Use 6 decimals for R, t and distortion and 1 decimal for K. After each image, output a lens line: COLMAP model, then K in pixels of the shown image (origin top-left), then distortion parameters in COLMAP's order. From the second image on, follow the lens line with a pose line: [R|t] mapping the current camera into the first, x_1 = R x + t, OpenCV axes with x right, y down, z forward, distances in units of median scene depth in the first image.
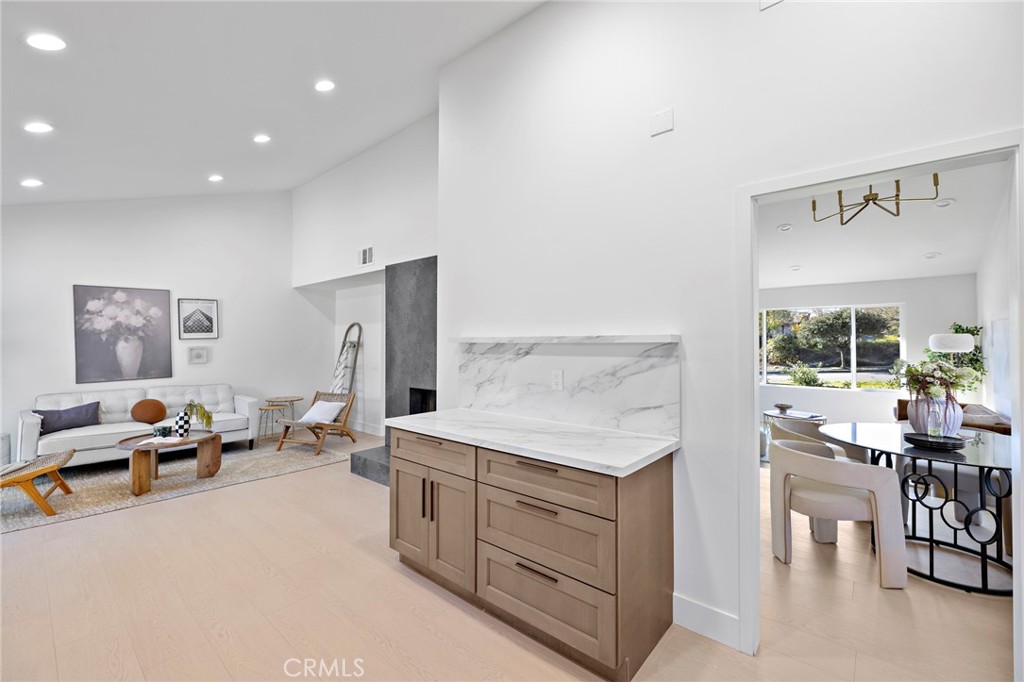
lens RADIAL K [[425.5, 0, 505.9], [0, 425.5, 334.9], [0, 0, 1]] dist [-0.002811, 0.000605]
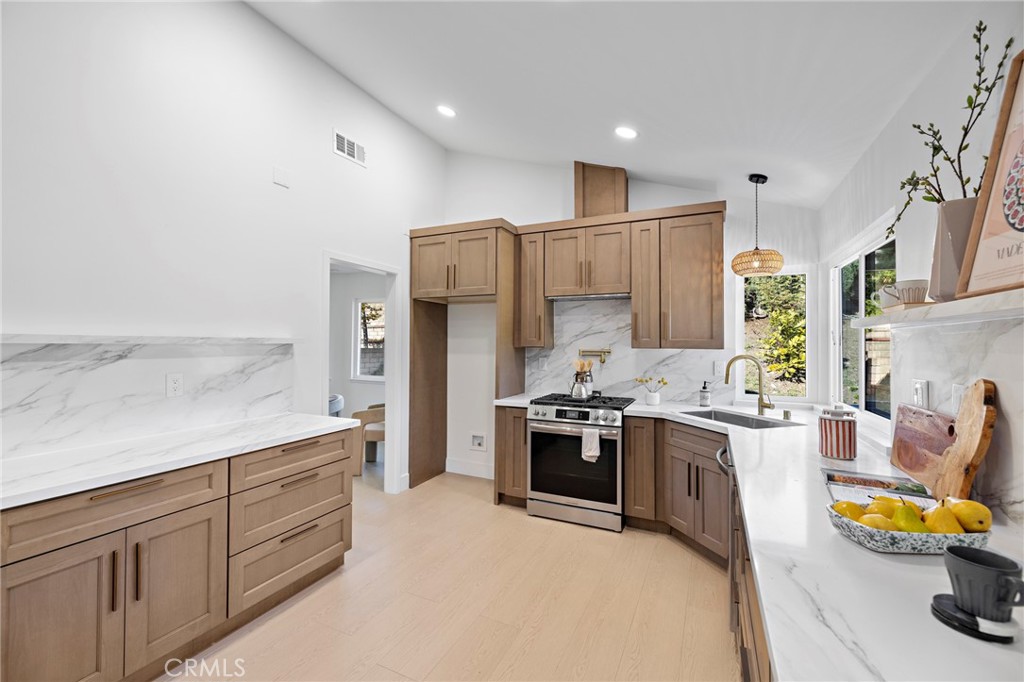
lens RADIAL K [[425.5, 0, 509.0], [0, 425.5, 337.6], [0, 0, 1]] dist [-0.002811, 0.000605]
pose [[-0.266559, 0.011046, 0.963755, -0.594269], [-0.022478, 0.999591, -0.017674, 0.003878], [-0.963556, -0.026375, -0.266202, 0.359387]]
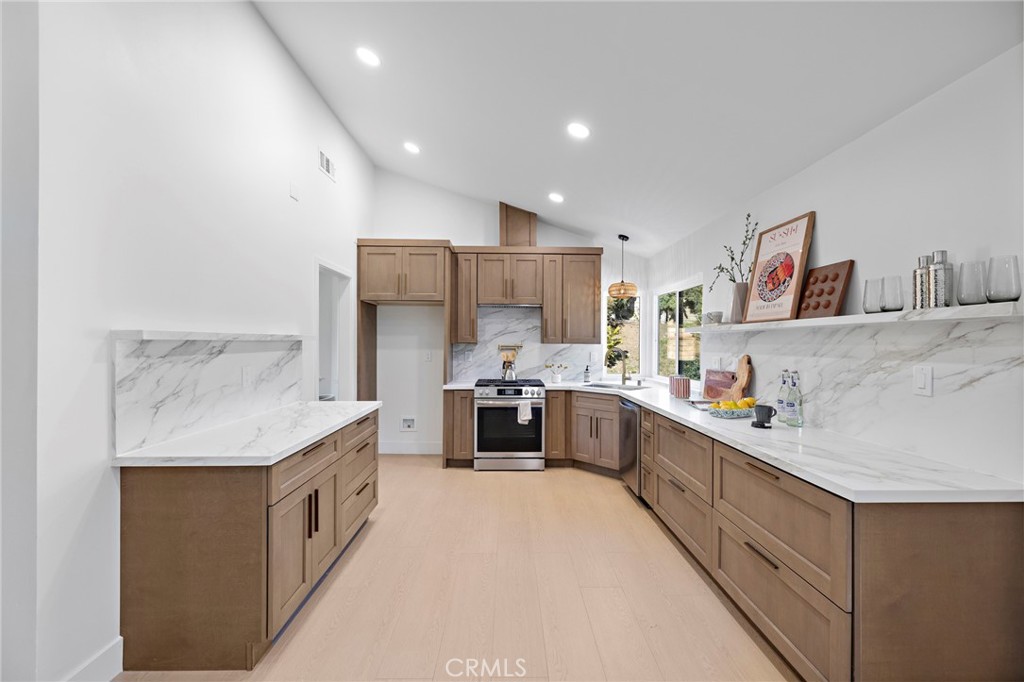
lens RADIAL K [[425.5, 0, 513.5], [0, 425.5, 340.6], [0, 0, 1]] dist [-0.002811, 0.000605]
pose [[-0.670184, -0.003465, 0.742187, -0.677782], [-0.019329, 0.999731, -0.012787, 0.013140], [-0.741943, -0.022915, -0.670071, 0.772265]]
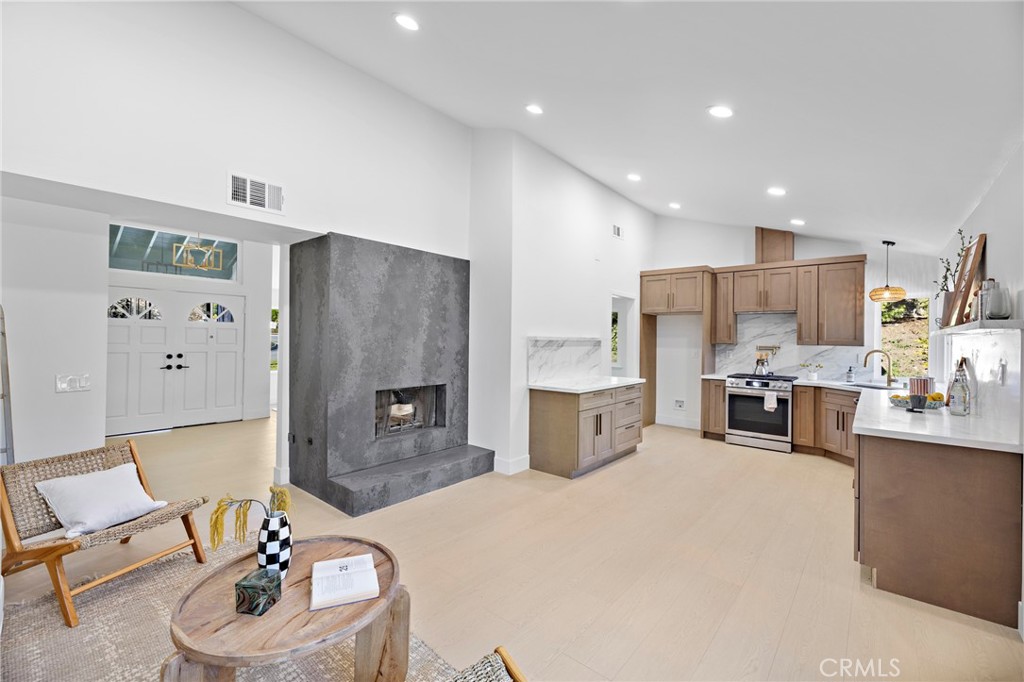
lens RADIAL K [[425.5, 0, 505.2], [0, 425.5, 336.5], [0, 0, 1]] dist [-0.002811, 0.000605]
pose [[0.002421, 0.003959, 0.999989, -1.224349], [-0.031352, 0.999501, -0.003882, 0.011728], [-0.999505, -0.031342, 0.002544, 0.843702]]
